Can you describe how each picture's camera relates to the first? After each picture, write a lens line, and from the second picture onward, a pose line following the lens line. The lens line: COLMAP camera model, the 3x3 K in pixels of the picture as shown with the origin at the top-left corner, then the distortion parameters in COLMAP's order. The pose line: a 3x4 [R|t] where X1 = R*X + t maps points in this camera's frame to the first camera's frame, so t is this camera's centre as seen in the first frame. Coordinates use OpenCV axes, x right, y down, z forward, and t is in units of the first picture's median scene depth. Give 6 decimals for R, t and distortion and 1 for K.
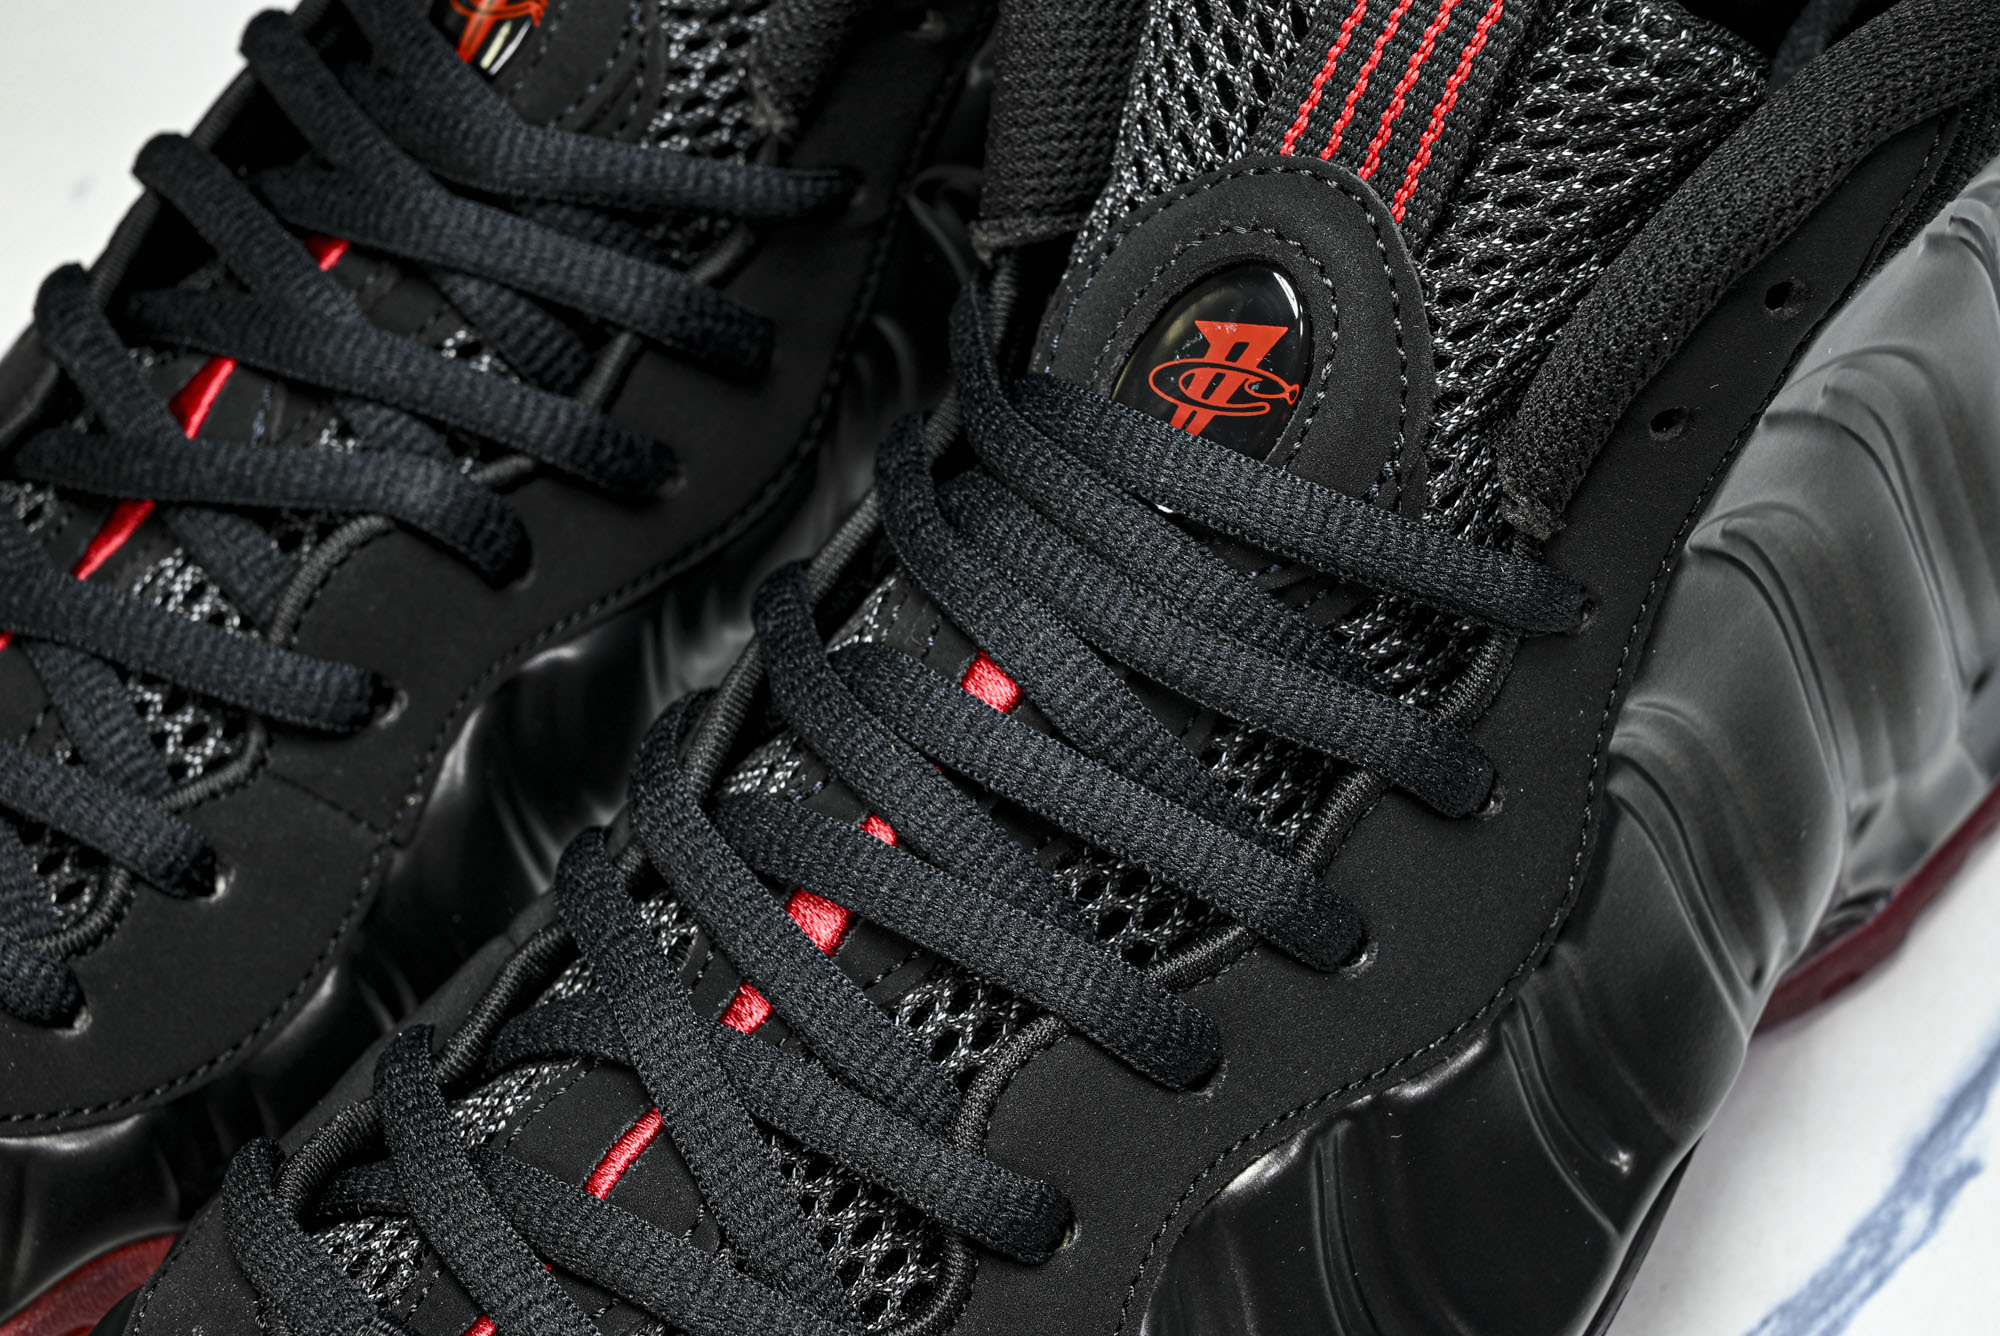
lens RADIAL K [[3856.8, 0, 1000.0], [0, 3856.8, 668.0], [0, 0, 1]] dist [-0.018975, -0.064610]
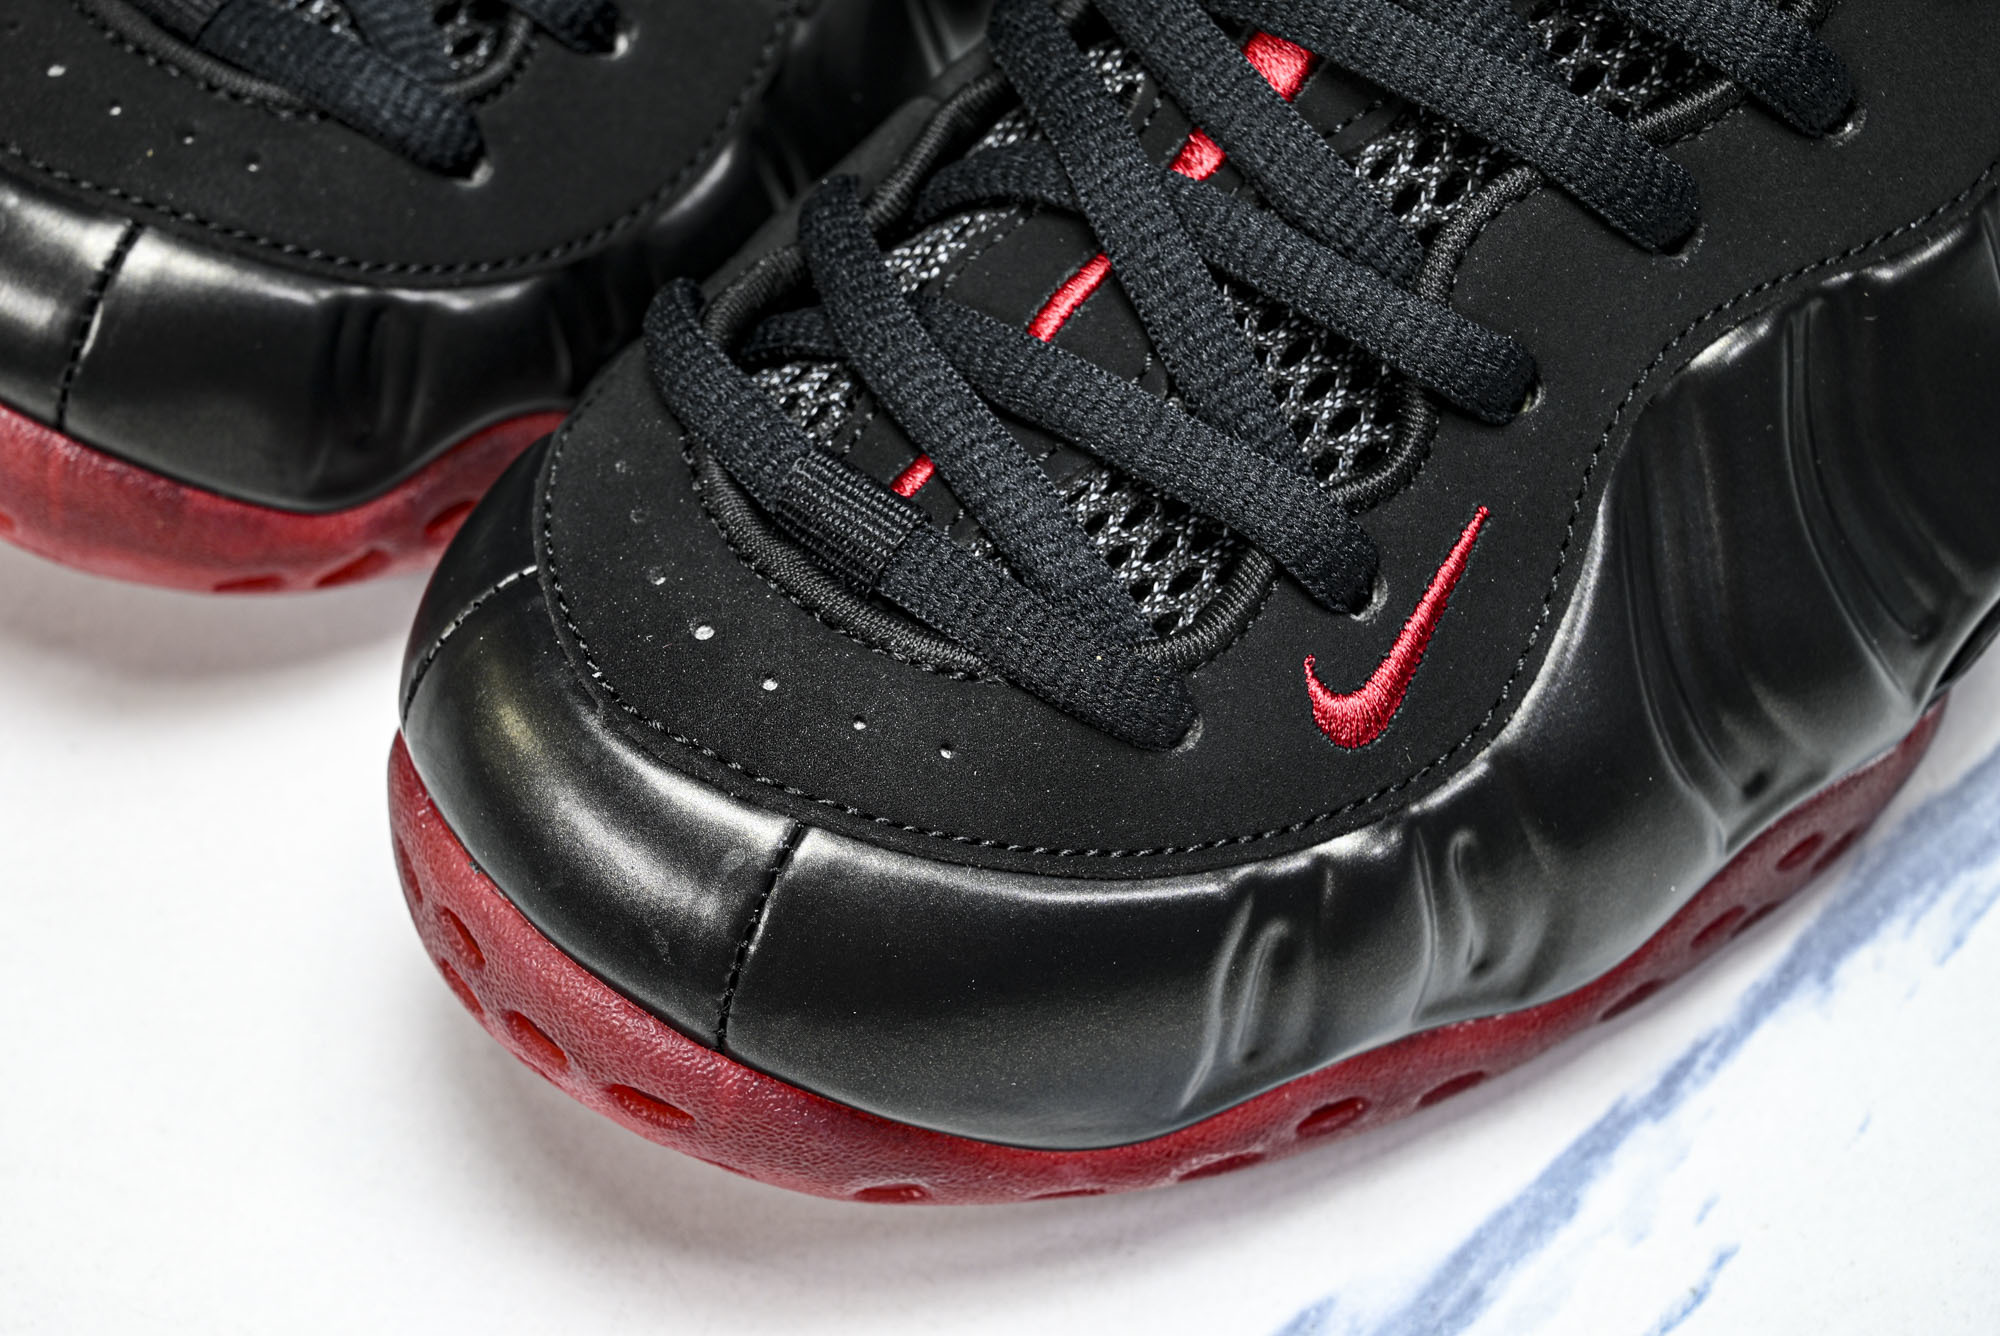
lens RADIAL K [[3856.8, 0, 1000.0], [0, 3856.8, 668.0], [0, 0, 1]] dist [-0.018975, -0.064610]
pose [[0.998771, 0.038931, -0.030666, -0.079341], [-0.034795, 0.991489, 0.125452, 0.094753], [0.035289, -0.124231, 0.991626, 0.036180]]
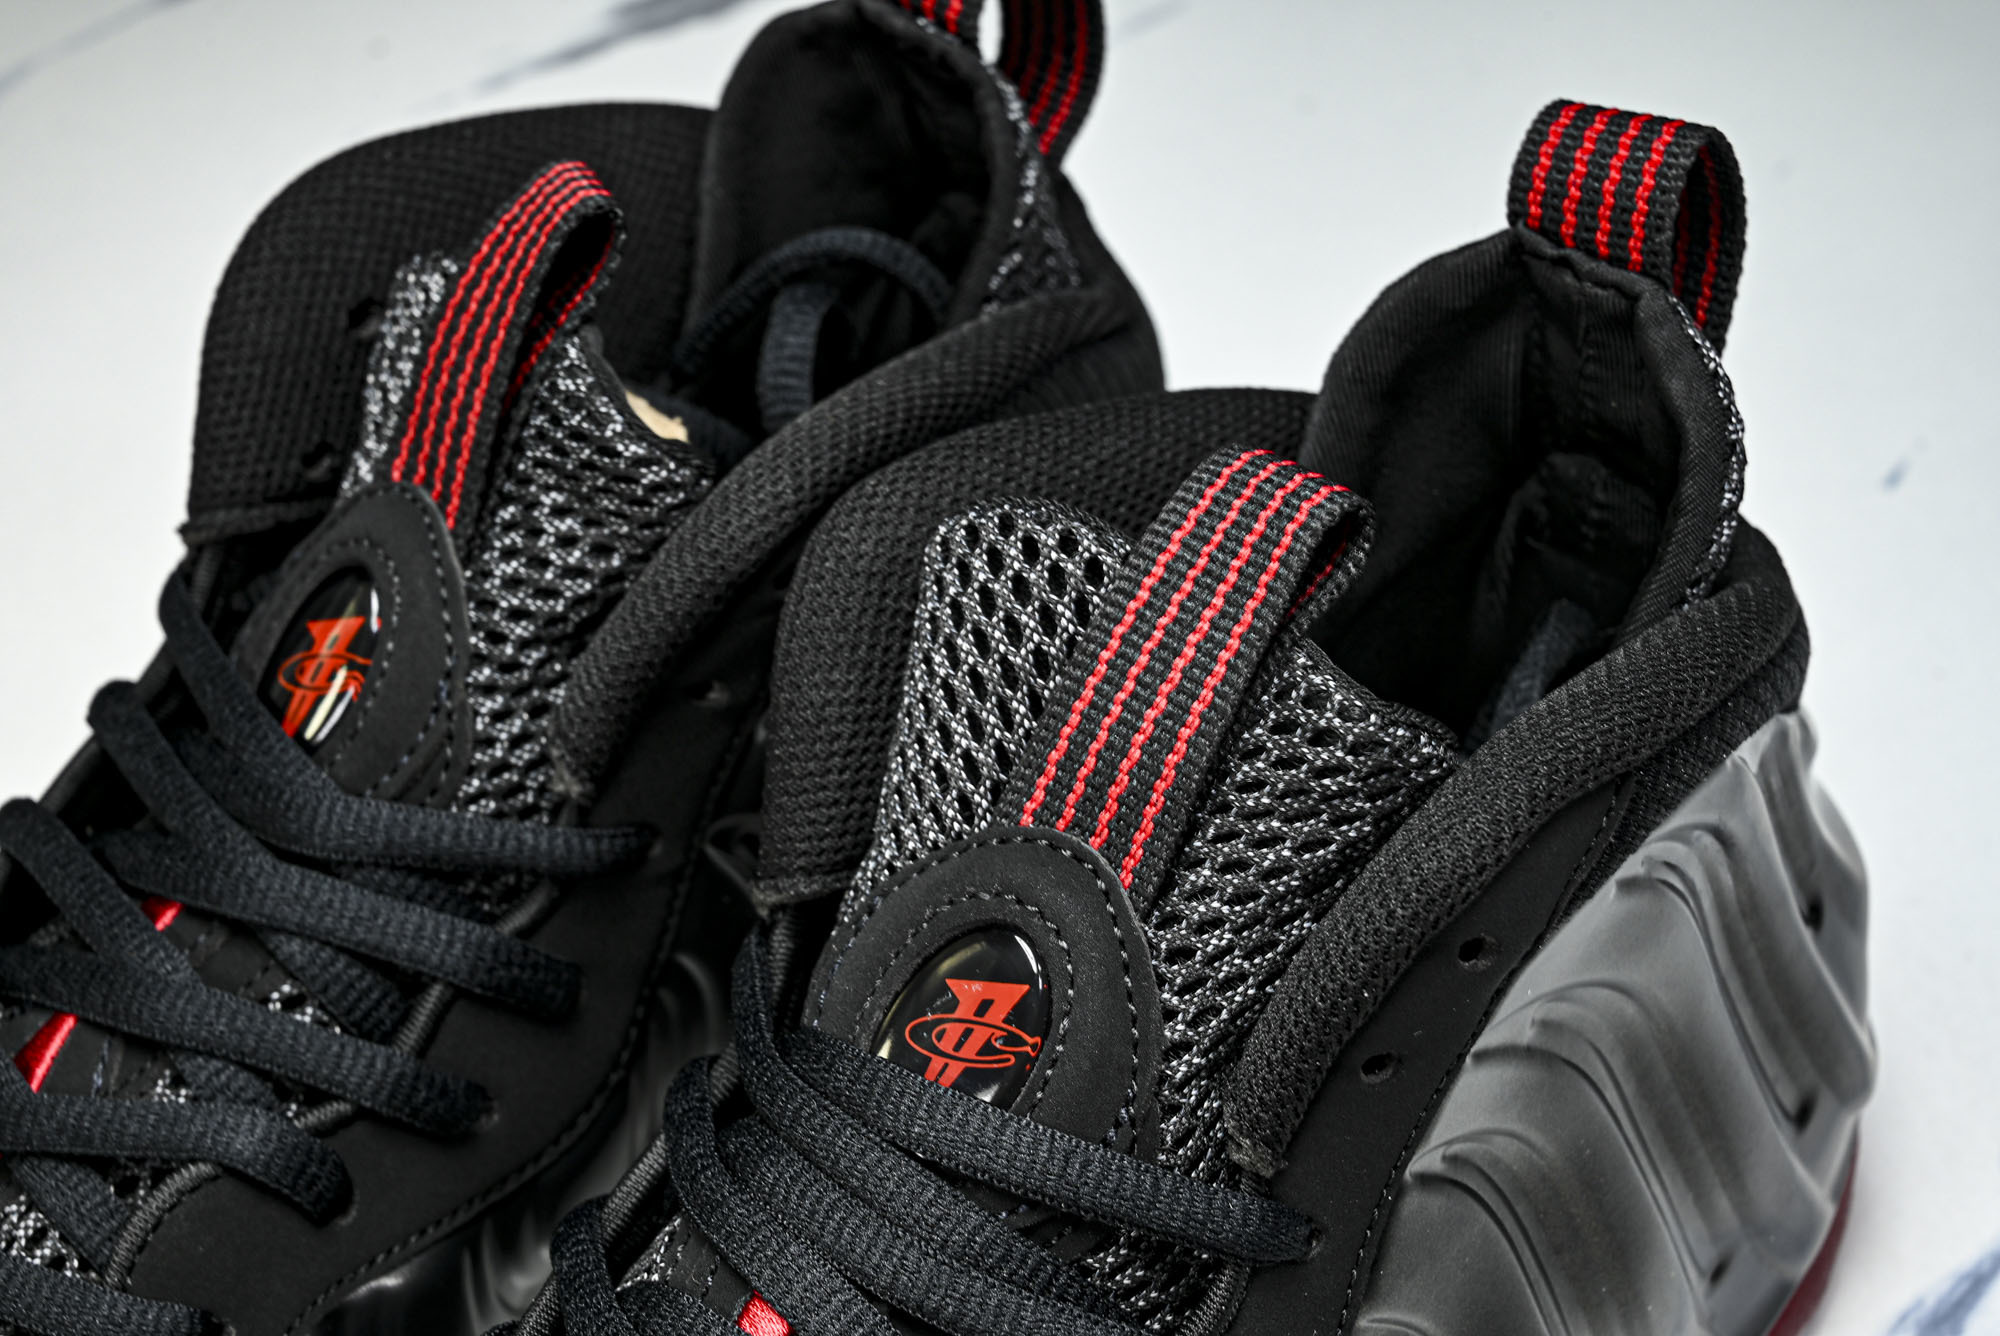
lens RADIAL K [[3856.8, 0, 1000.0], [0, 3856.8, 668.0], [0, 0, 1]] dist [-0.018975, -0.064610]
pose [[0.999651, -0.023587, 0.011916, 0.054947], [0.024838, 0.992597, -0.118887, -0.047493], [-0.009024, 0.119142, 0.992836, -0.091759]]
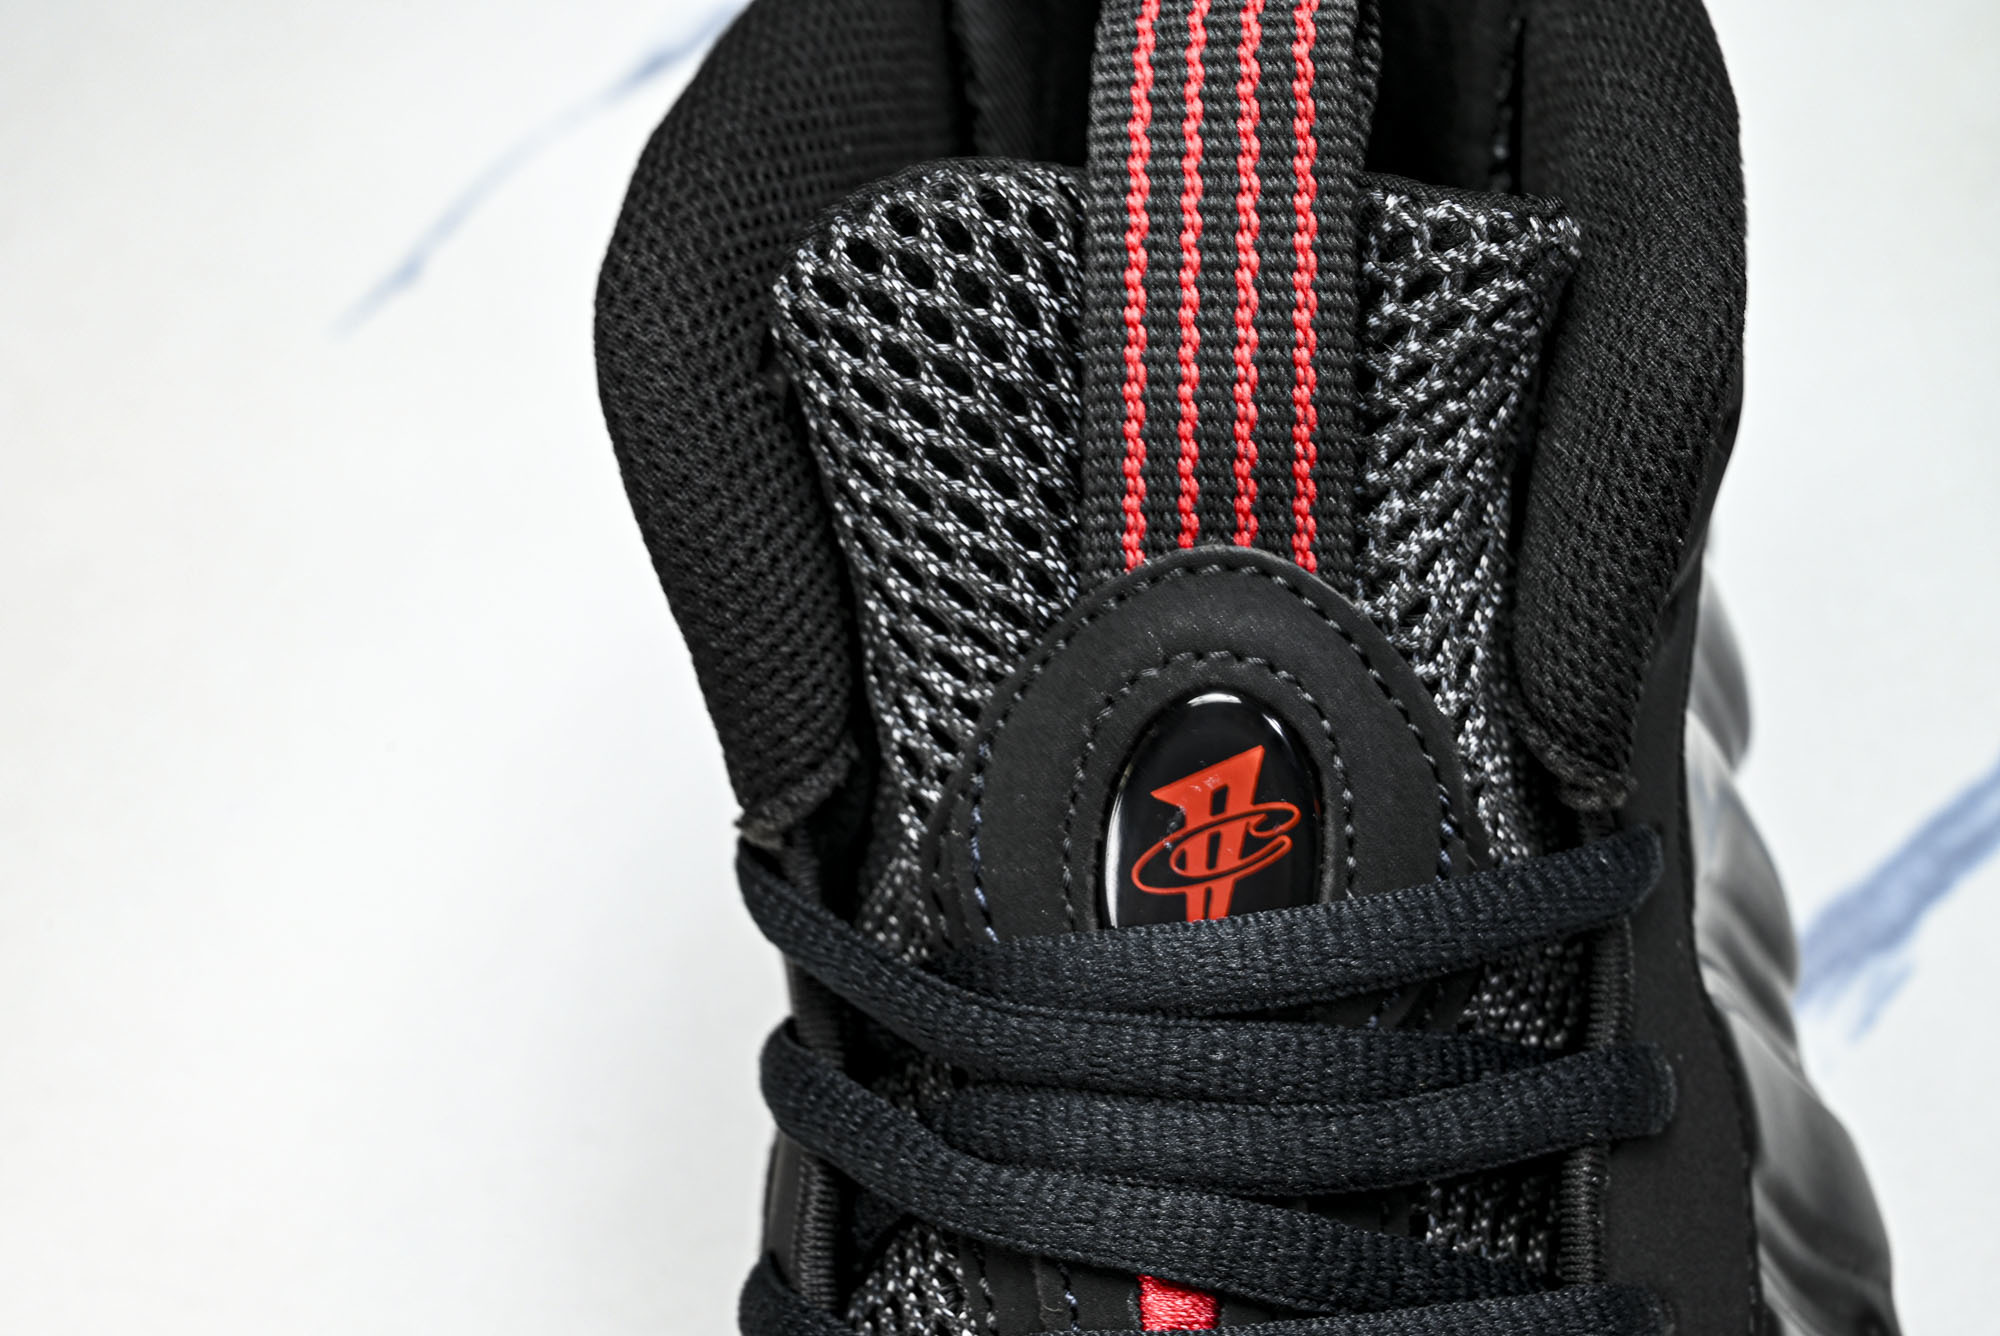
lens RADIAL K [[3856.8, 0, 1000.0], [0, 3856.8, 668.0], [0, 0, 1]] dist [-0.018975, -0.064610]
pose [[0.763611, -0.508958, 0.397315, -0.287072], [0.490022, 0.857513, 0.156682, -0.257694], [-0.420448, 0.075049, 0.904208, 0.268269]]
